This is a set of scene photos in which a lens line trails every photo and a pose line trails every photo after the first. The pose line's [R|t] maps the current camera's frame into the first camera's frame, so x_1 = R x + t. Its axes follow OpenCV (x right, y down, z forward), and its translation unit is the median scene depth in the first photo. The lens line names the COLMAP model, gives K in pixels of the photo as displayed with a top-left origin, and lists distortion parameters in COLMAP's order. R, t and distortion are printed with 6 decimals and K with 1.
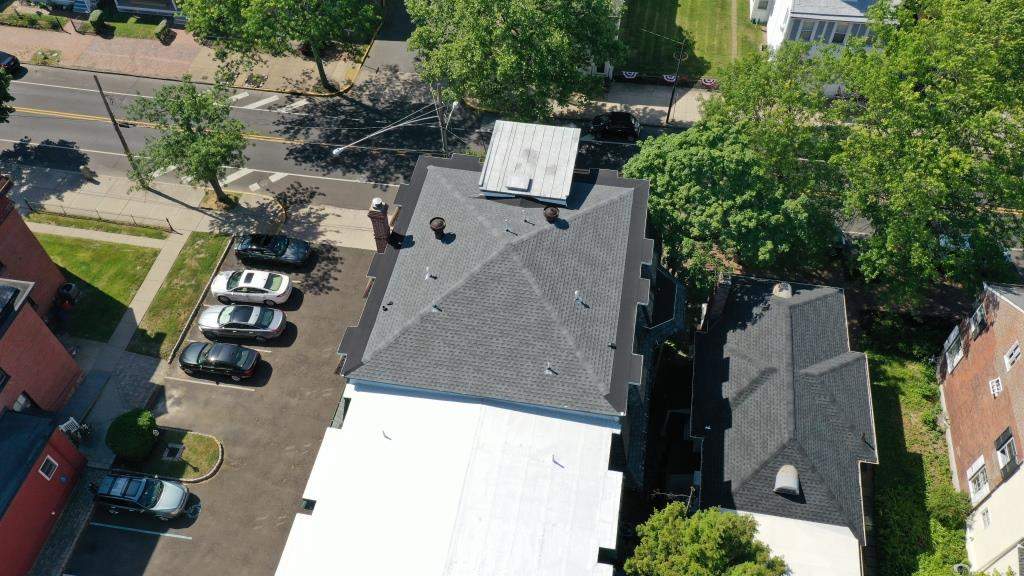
lens RADIAL K [[815.9, 0, 515.5], [0, 815.9, 290.4], [0, 0, 1]] dist [0.014352, 0.003009]
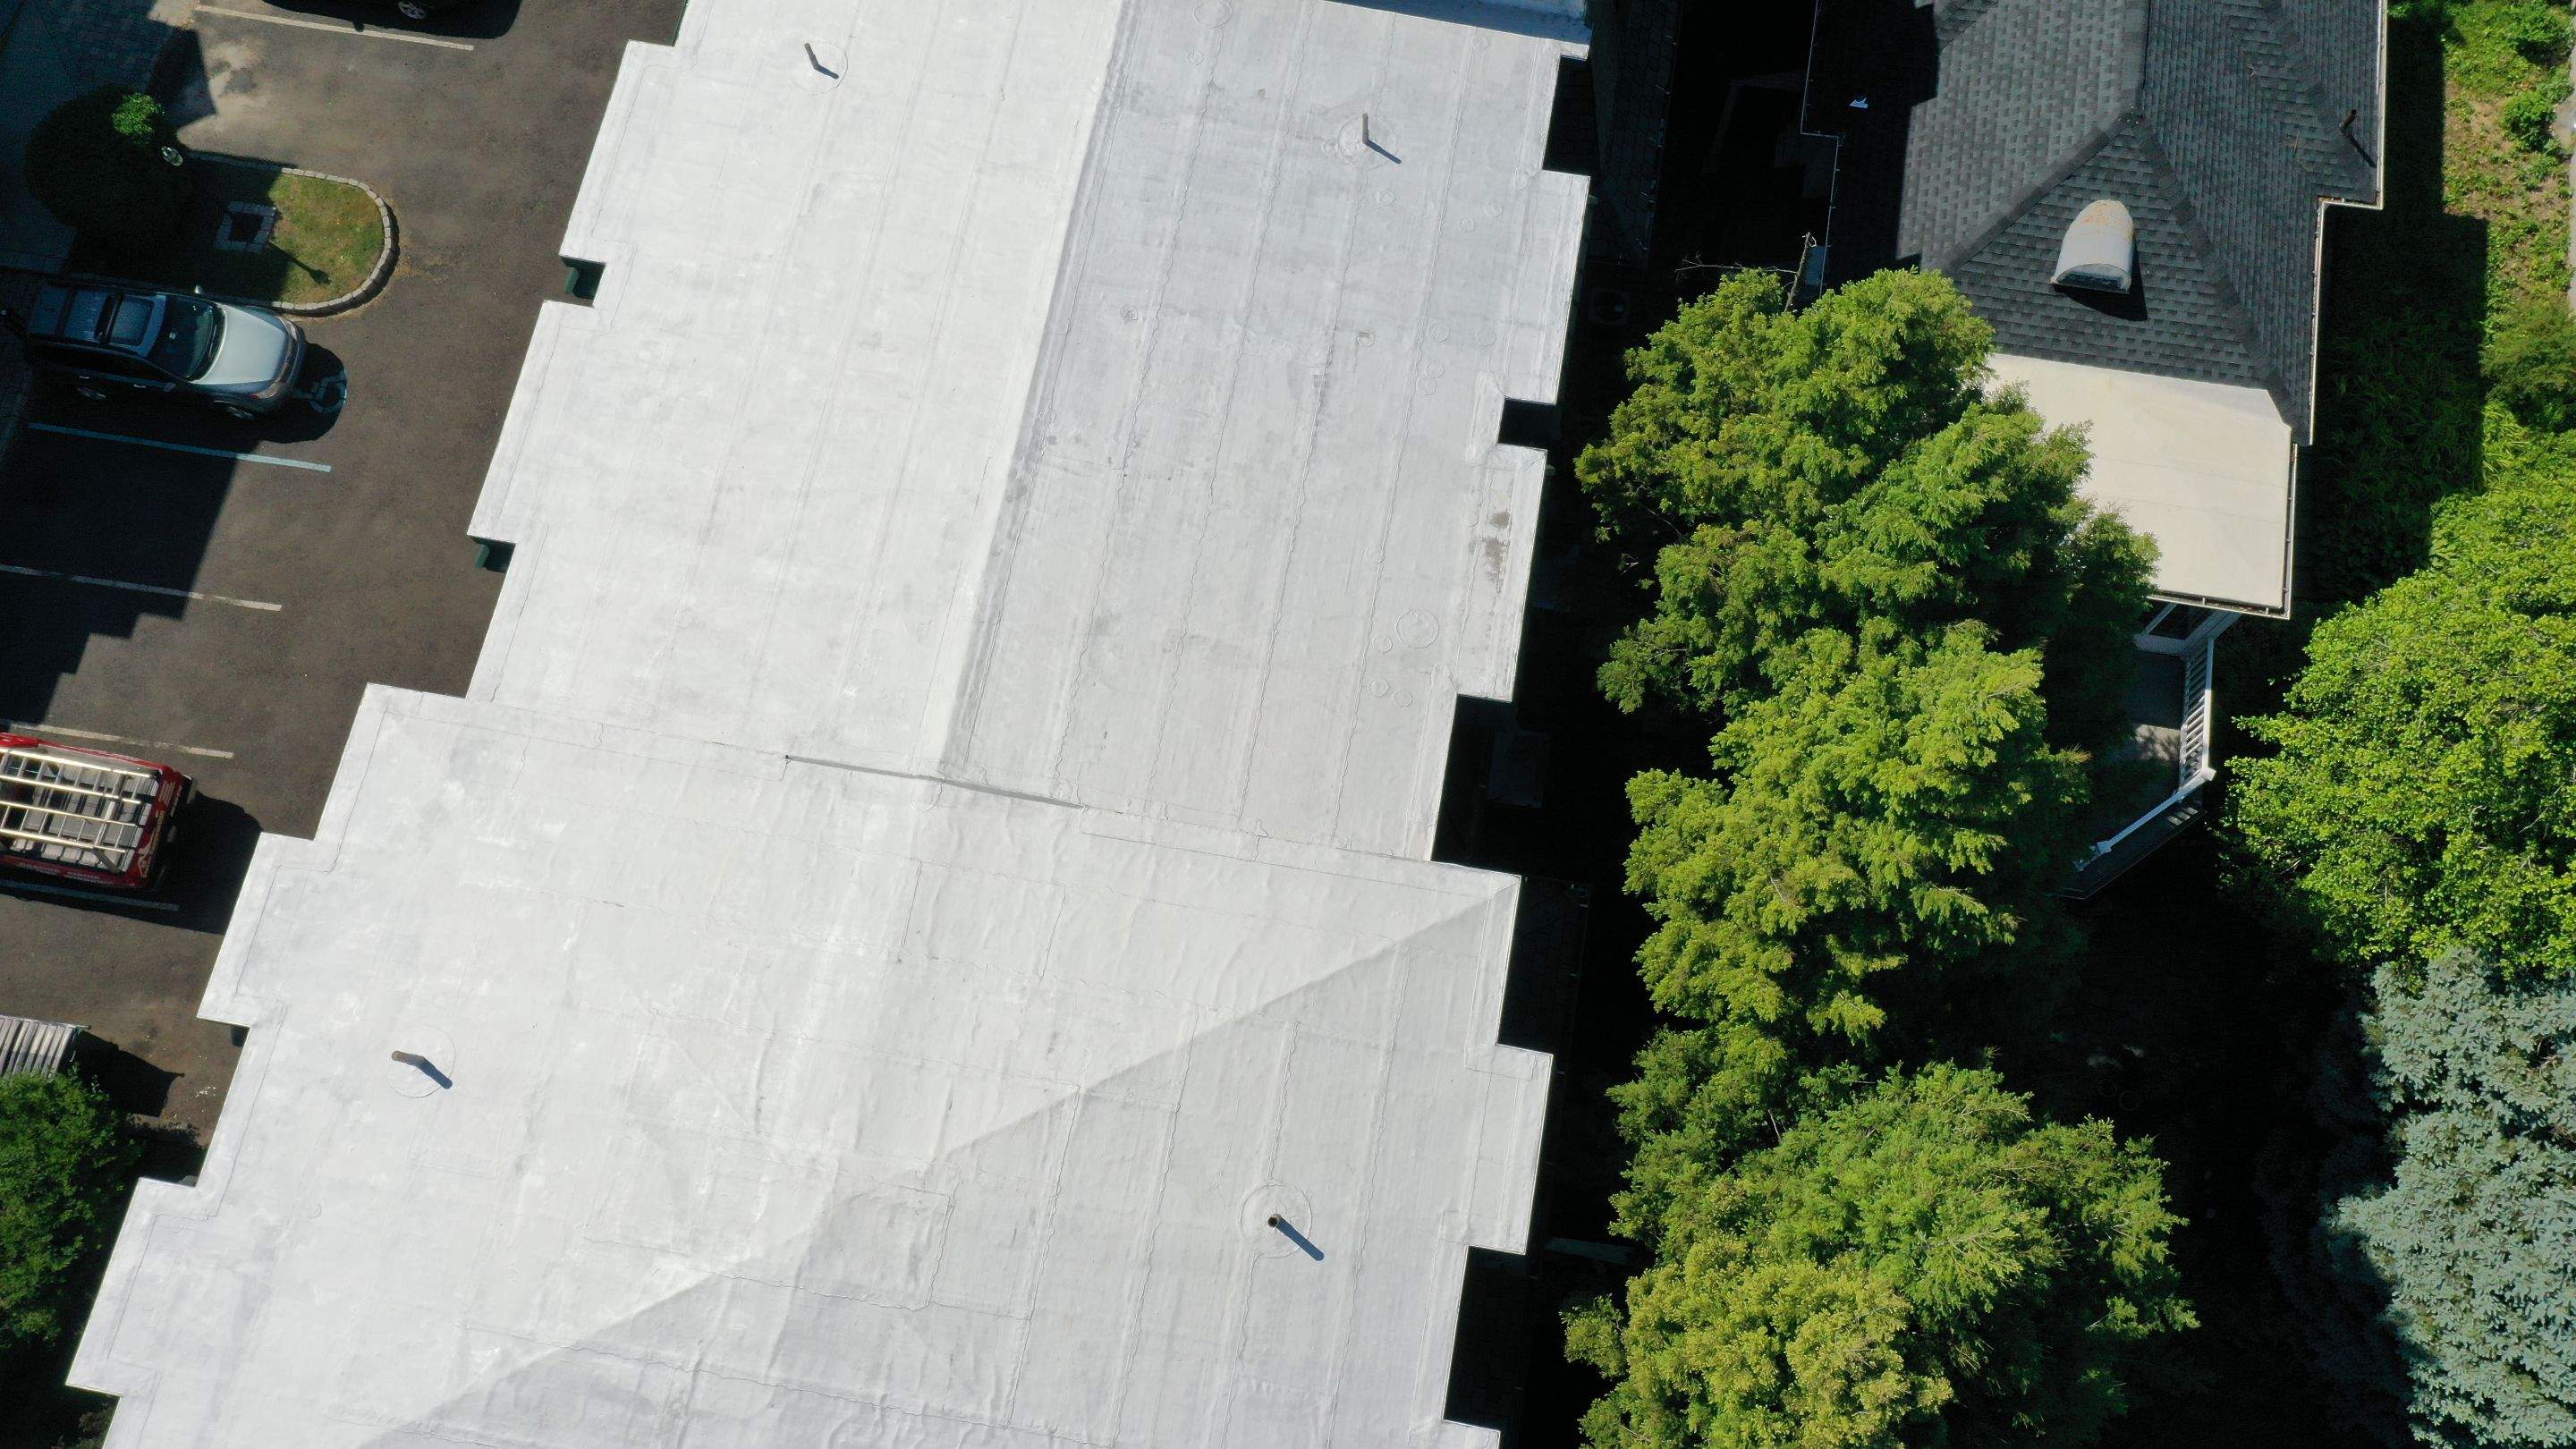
lens RADIAL K [[2071.9, 0, 1295.6], [0, 2071.9, 728.3], [0, 0, 1]] dist [0.014607, 0.008283]
pose [[0.999991, 0.000083, -0.004181, 0.016772], [0.001330, 0.941584, 0.336776, 0.110906], [0.003965, -0.336778, 0.941576, 0.136889]]
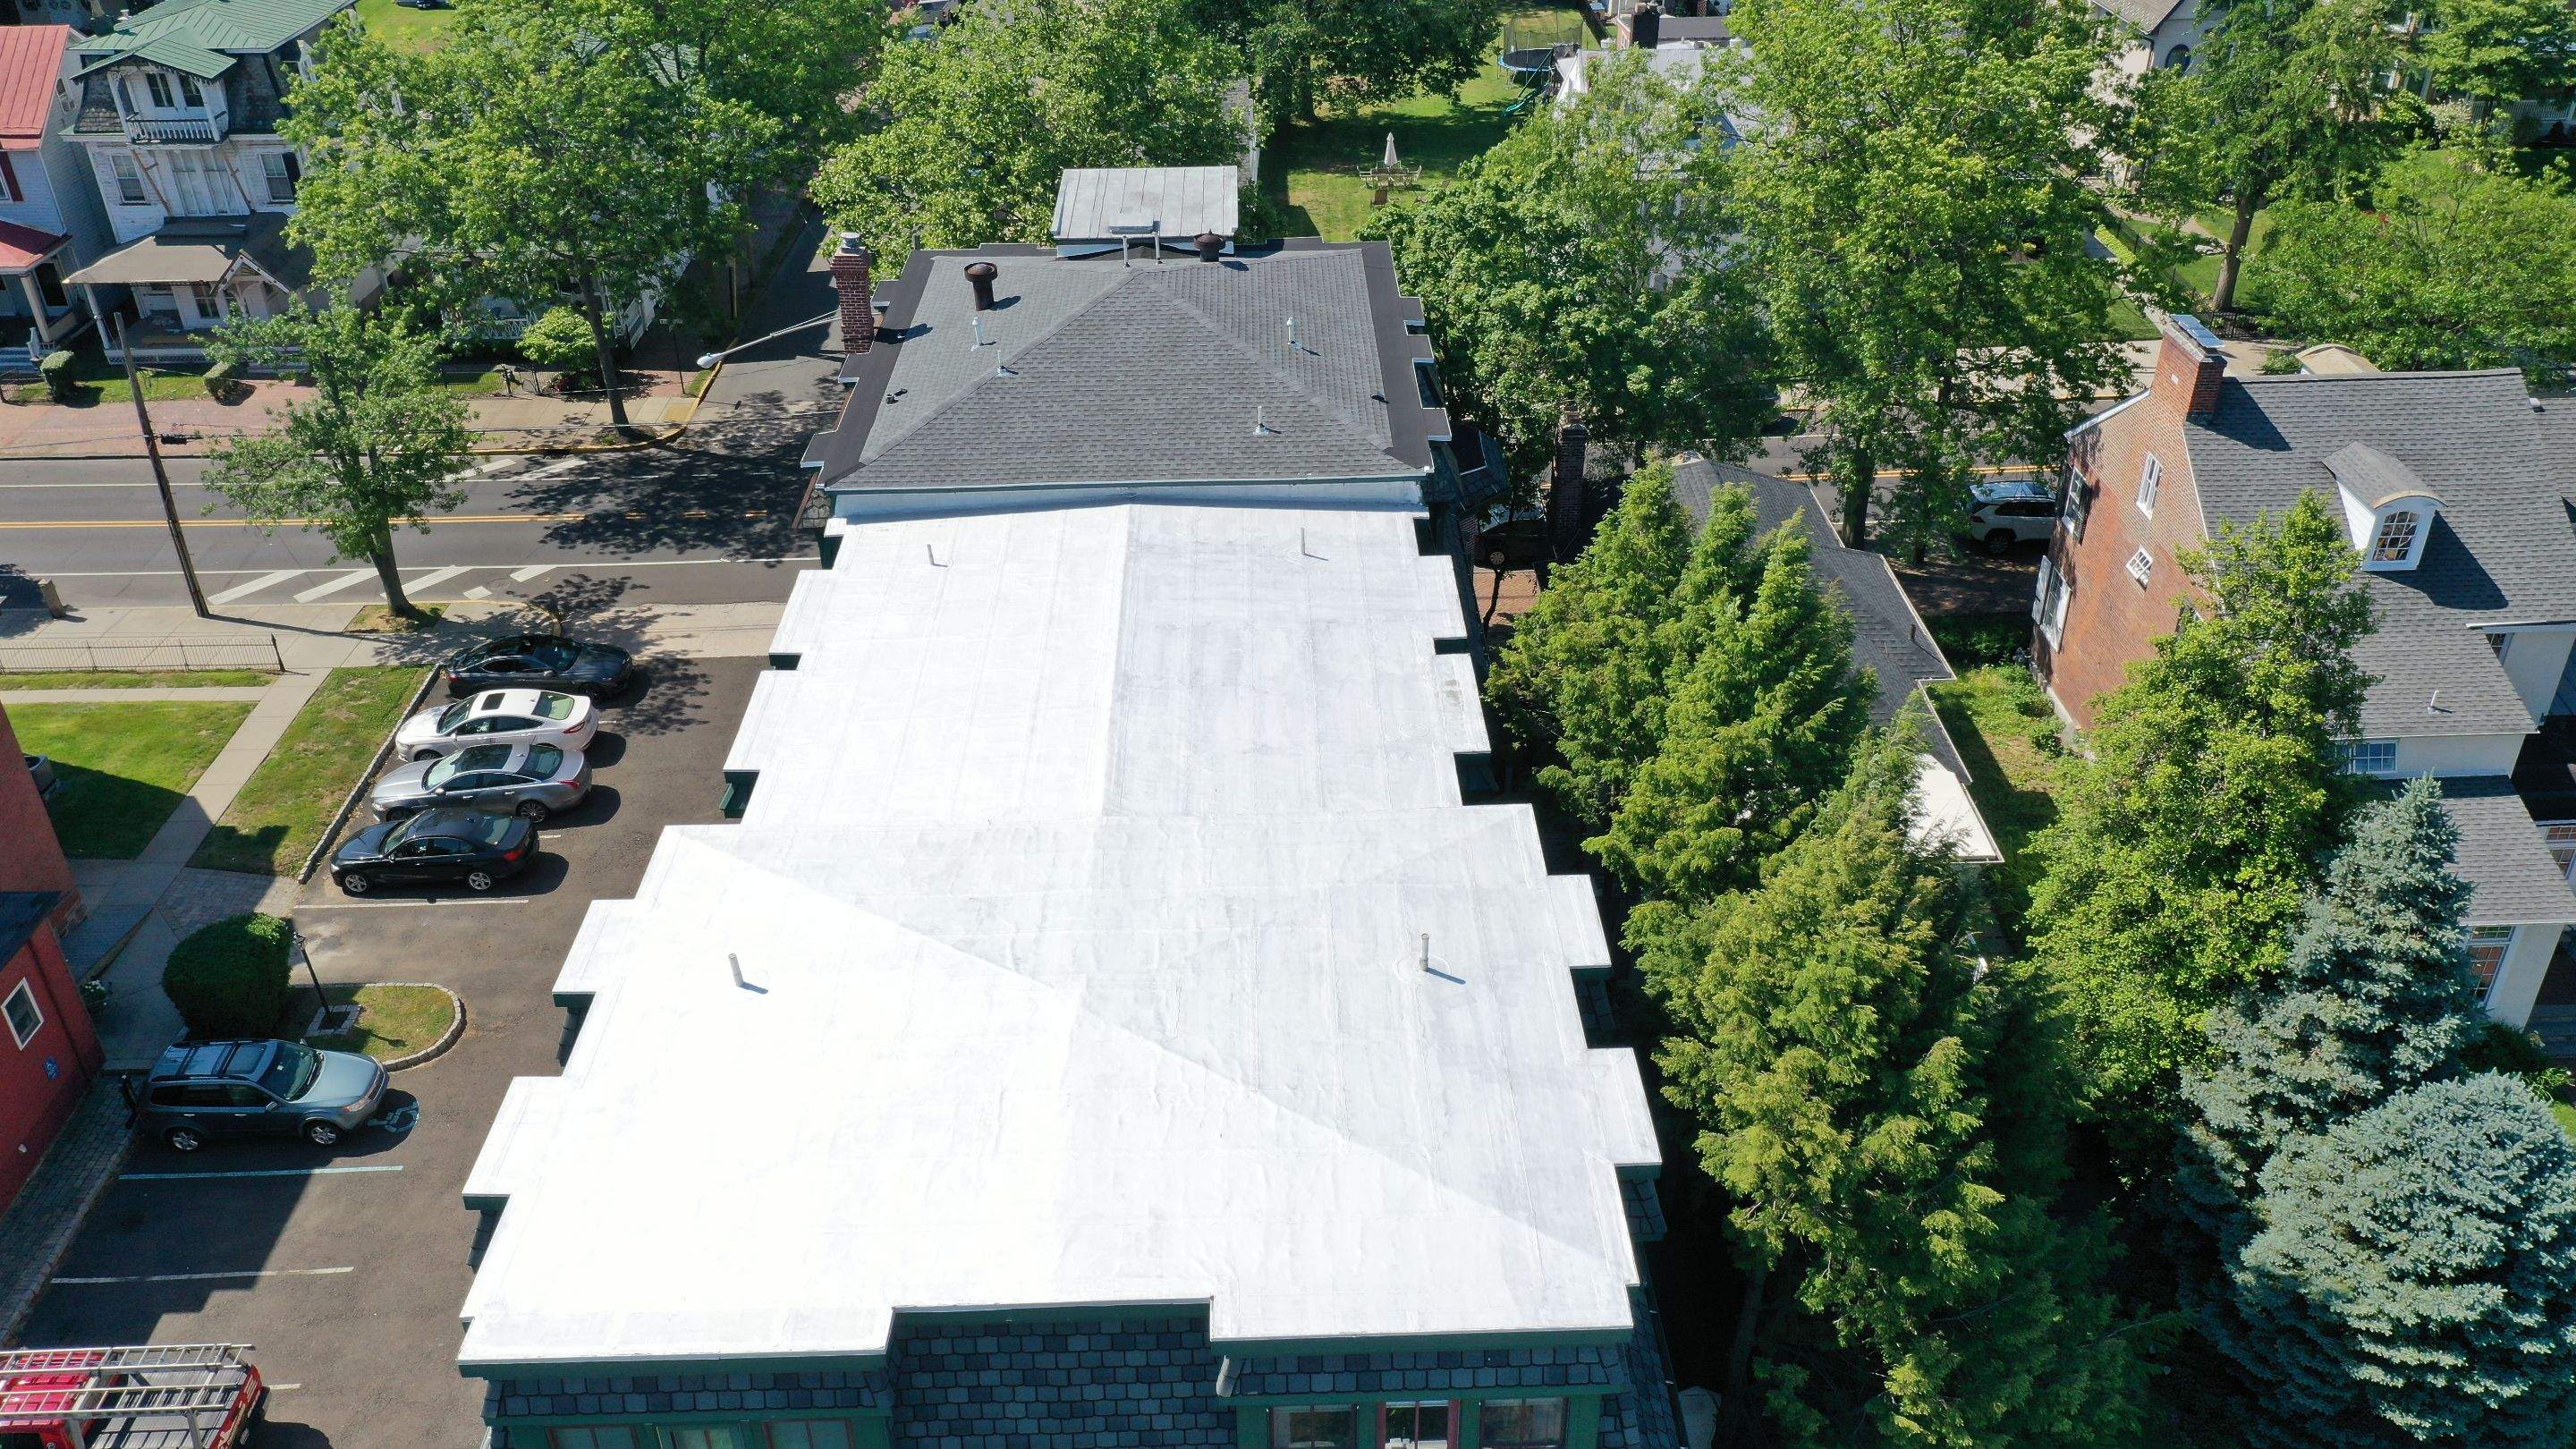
lens RADIAL K [[2049.1, 0, 1296.5], [0, 2049.1, 730.7], [0, 0, 1]] dist [0.017091, -0.001352]
pose [[0.980007, -0.100727, 0.171582, -0.123065], [0.153568, 0.931256, -0.330424, 0.500148], [-0.126504, 0.350167, 0.928105, -0.043355]]
